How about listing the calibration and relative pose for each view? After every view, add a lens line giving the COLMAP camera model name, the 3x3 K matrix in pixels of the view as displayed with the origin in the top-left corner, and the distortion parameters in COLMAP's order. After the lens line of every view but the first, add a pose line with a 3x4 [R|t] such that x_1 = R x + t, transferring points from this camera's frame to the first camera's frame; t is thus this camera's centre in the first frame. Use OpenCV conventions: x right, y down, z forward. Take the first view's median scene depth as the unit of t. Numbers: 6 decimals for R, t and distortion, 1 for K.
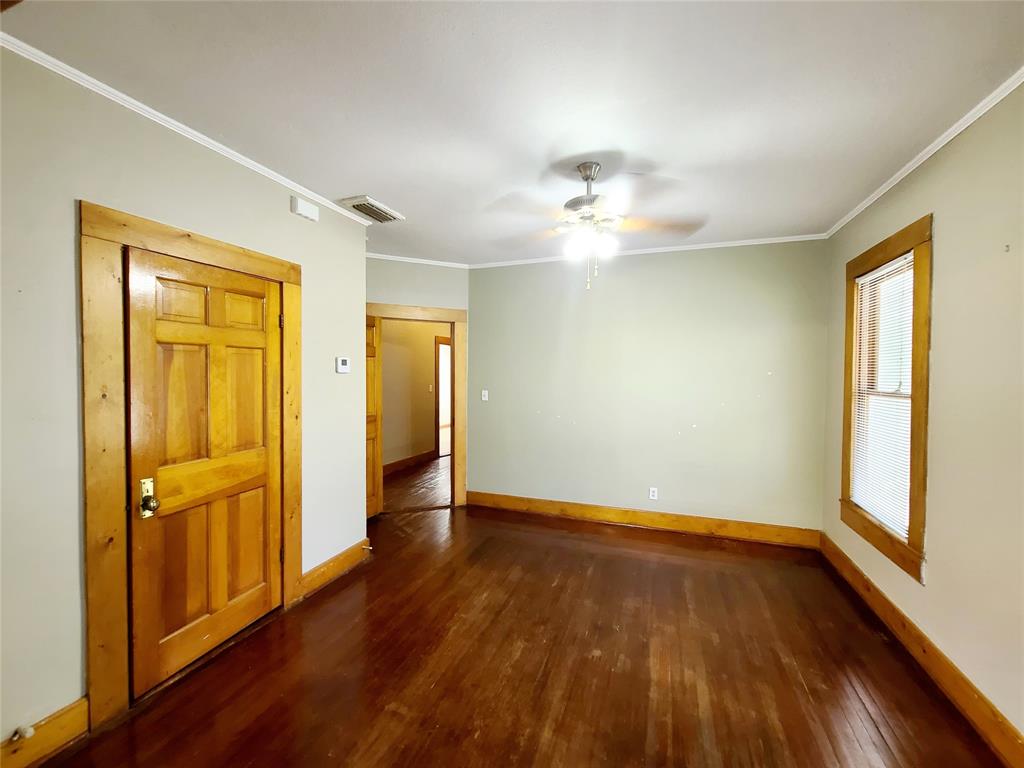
lens RADIAL K [[421.3, 0, 510.2], [0, 421.3, 380.2], [0, 0, 1]] dist [0.000023, -0.000206]
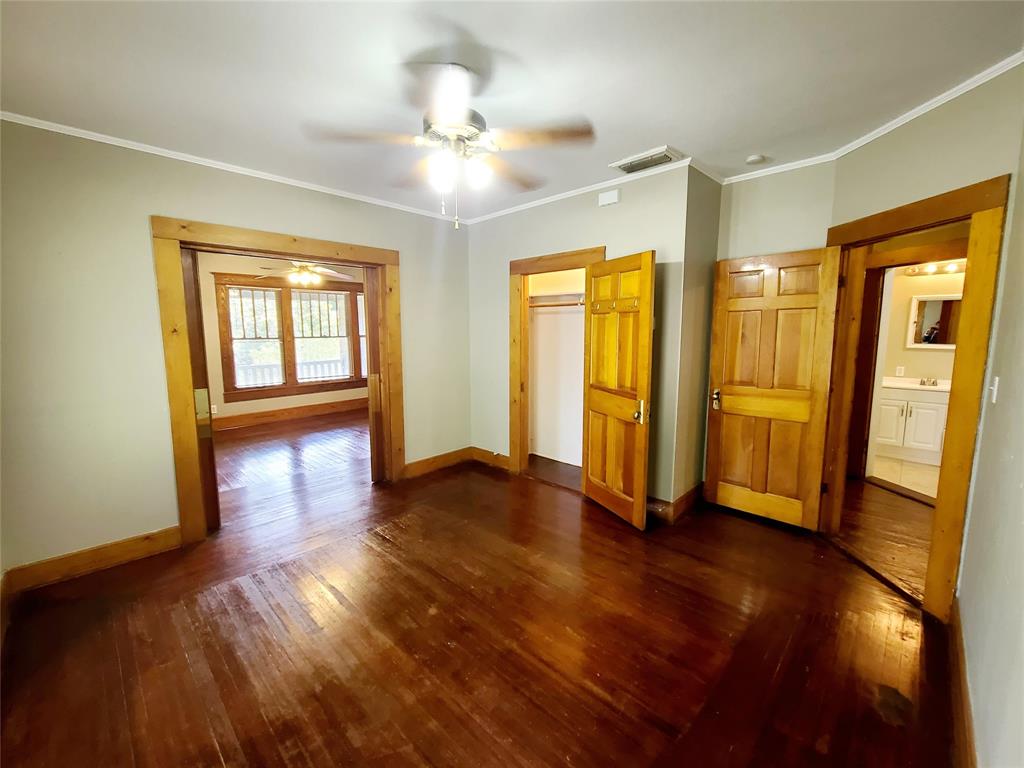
lens RADIAL K [[421.3, 0, 514.8], [0, 421.3, 381.7], [0, 0, 1]] dist [0.000023, -0.000206]
pose [[-0.403377, 0.109011, -0.908517, 0.918145], [-0.016003, 0.991886, 0.126119, -0.026320], [0.914894, 0.065413, -0.398360, 1.444953]]
